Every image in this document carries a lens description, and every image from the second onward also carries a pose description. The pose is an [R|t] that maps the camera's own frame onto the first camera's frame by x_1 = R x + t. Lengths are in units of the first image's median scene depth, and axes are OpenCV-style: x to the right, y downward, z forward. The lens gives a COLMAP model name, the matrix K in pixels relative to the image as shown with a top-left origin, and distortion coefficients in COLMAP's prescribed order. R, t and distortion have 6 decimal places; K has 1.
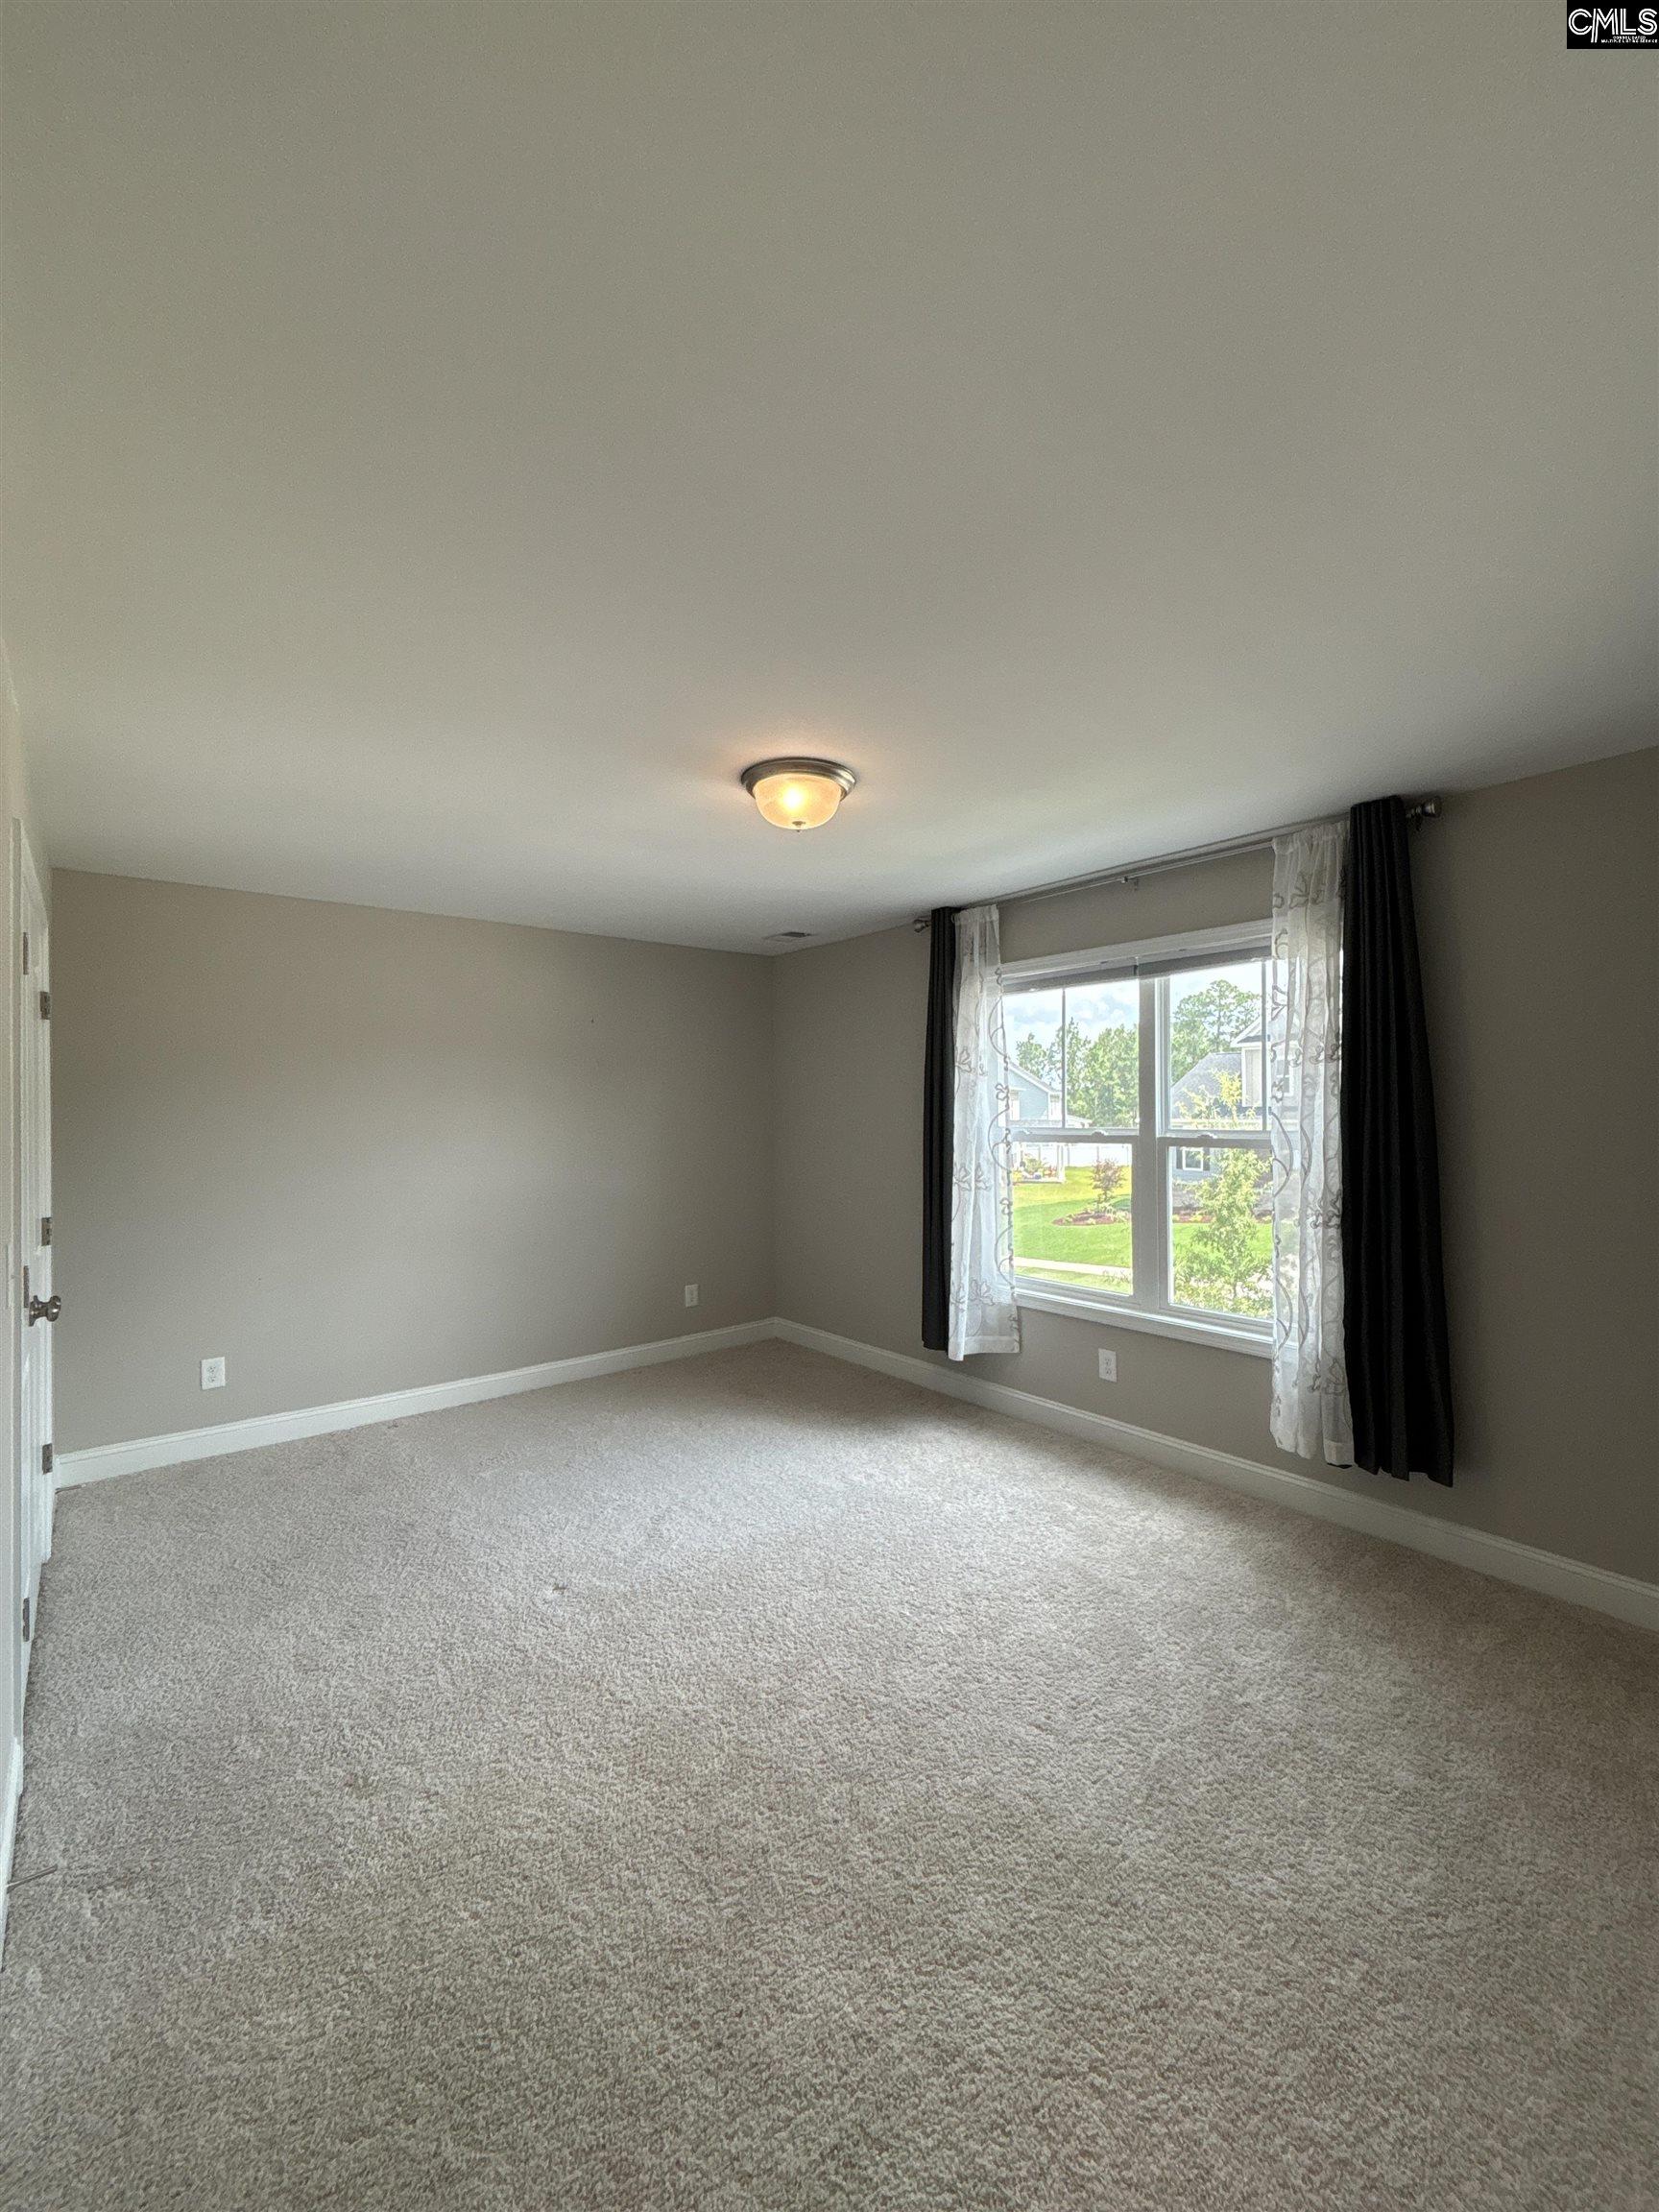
lens RADIAL K [[892.8, 0, 831.1], [0, 892.8, 1102.7], [0, 0, 1]] dist [0.002419, 0.000257]
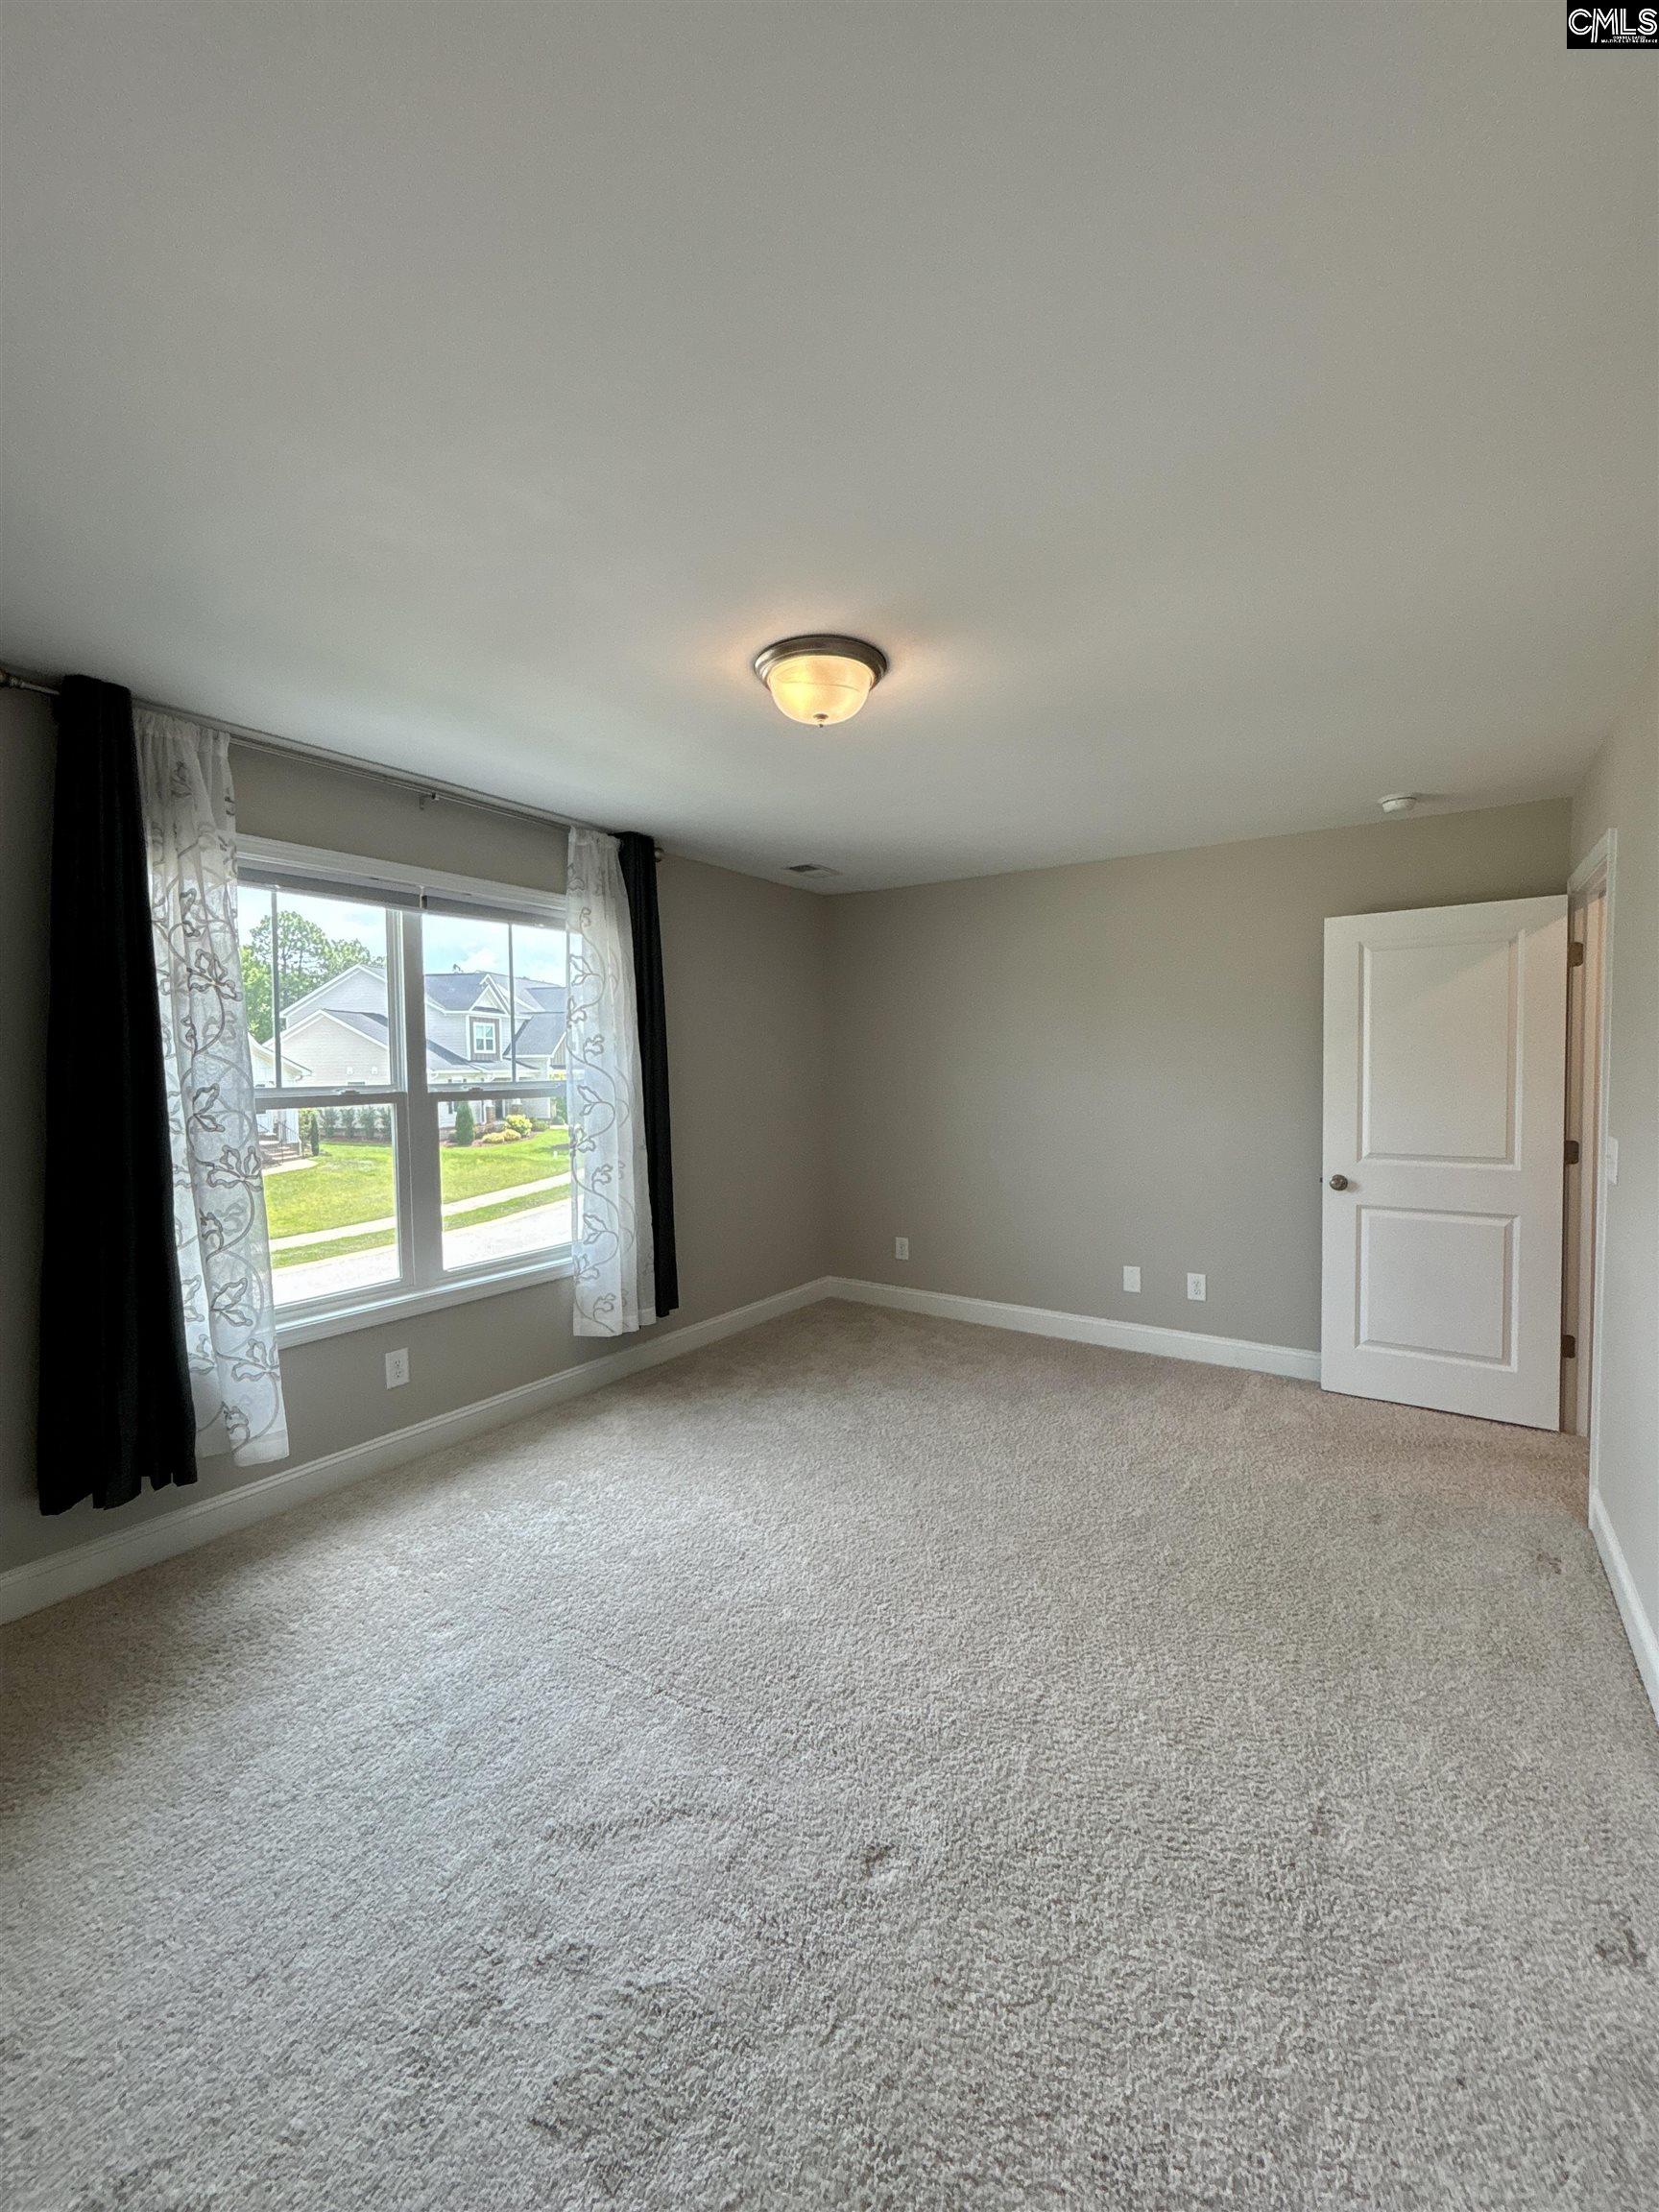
lens RADIAL K [[892.8, 0, 831.1], [0, 892.8, 1102.7], [0, 0, 1]] dist [0.002419, 0.000257]
pose [[-0.278454, -0.027748, 0.960049, -0.654673], [0.013941, 0.999360, 0.032928, 0.025878], [-0.960348, 0.022553, -0.277889, 0.914073]]
